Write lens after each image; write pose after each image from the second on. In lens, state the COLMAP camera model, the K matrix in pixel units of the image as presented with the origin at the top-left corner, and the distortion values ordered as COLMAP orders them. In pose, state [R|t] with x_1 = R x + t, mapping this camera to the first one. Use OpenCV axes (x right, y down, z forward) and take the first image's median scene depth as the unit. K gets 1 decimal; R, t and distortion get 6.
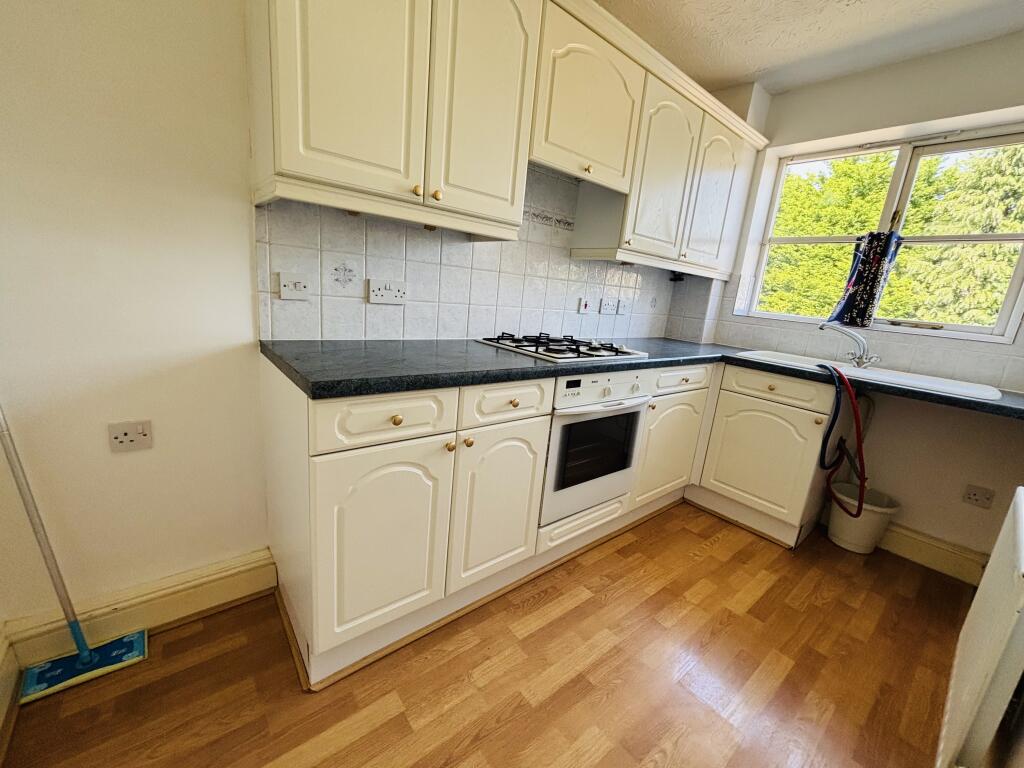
lens RADIAL K [[413.5, 0, 513.5], [0, 413.5, 386.5], [0, 0, 1]] dist [-0.003311, 0.000838]
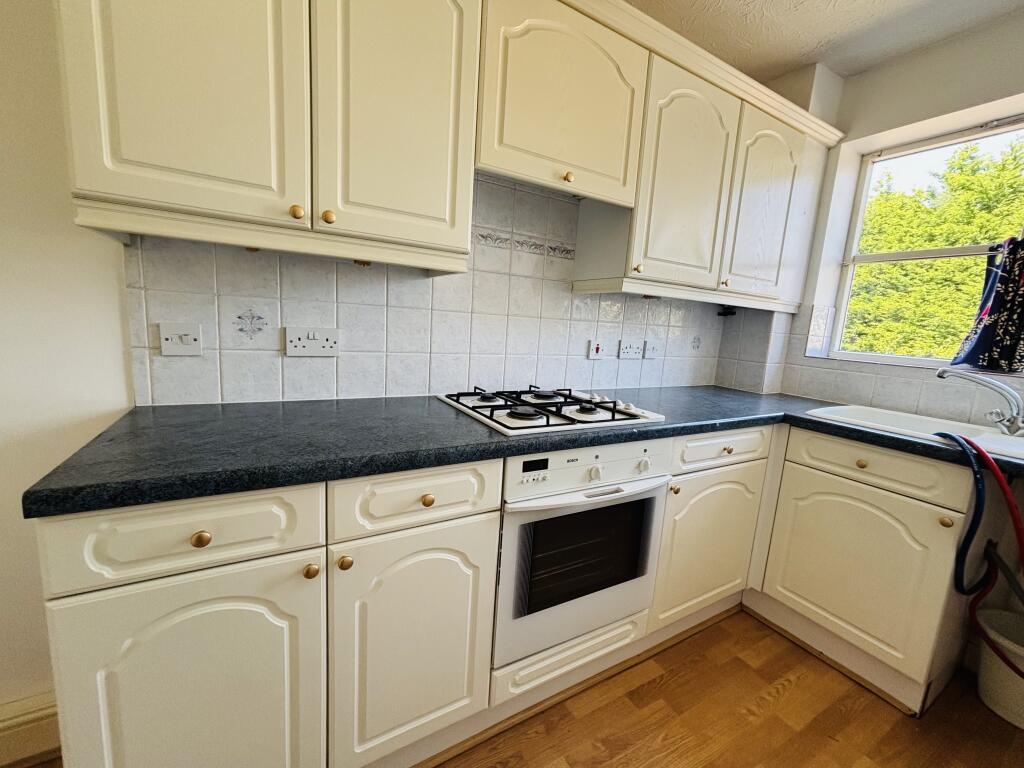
lens RADIAL K [[413.5, 0, 513.5], [0, 413.5, 386.5], [0, 0, 1]] dist [-0.003311, 0.000838]
pose [[0.985152, -0.003265, -0.171656, 0.183337], [-0.012261, 0.995928, -0.089311, -0.061415], [0.171249, 0.090089, 0.981100, 0.231891]]
